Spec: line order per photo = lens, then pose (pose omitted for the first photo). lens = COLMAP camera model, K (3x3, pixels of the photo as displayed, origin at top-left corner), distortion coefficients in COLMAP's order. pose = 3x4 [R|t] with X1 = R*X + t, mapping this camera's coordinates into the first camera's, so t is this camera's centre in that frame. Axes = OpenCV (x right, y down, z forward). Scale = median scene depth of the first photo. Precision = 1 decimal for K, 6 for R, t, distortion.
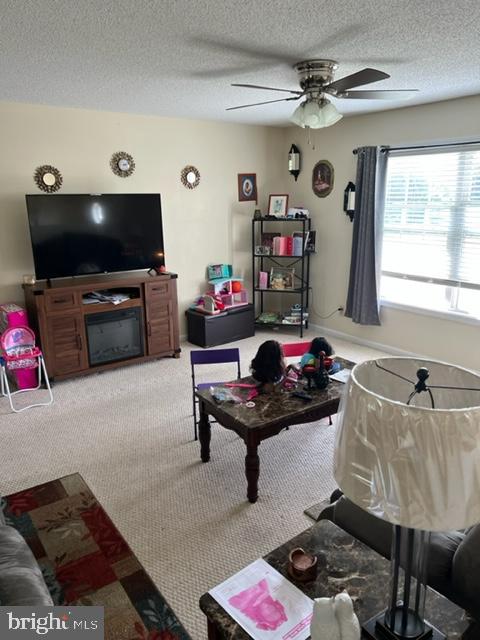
lens RADIAL K [[494.6, 0, 238.2], [0, 494.6, 325.9], [0, 0, 1]] dist [0.090641, -0.120707]
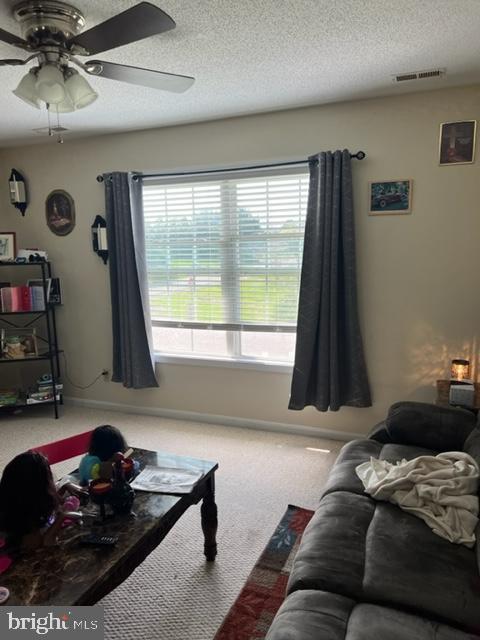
lens RADIAL K [[494.6, 0, 238.2], [0, 494.6, 325.9], [0, 0, 1]] dist [0.090641, -0.120707]
pose [[0.863925, -0.092333, 0.495084, 0.003425], [0.146427, 0.986633, -0.071509, -0.020617], [-0.481864, 0.134272, 0.865897, 0.206959]]
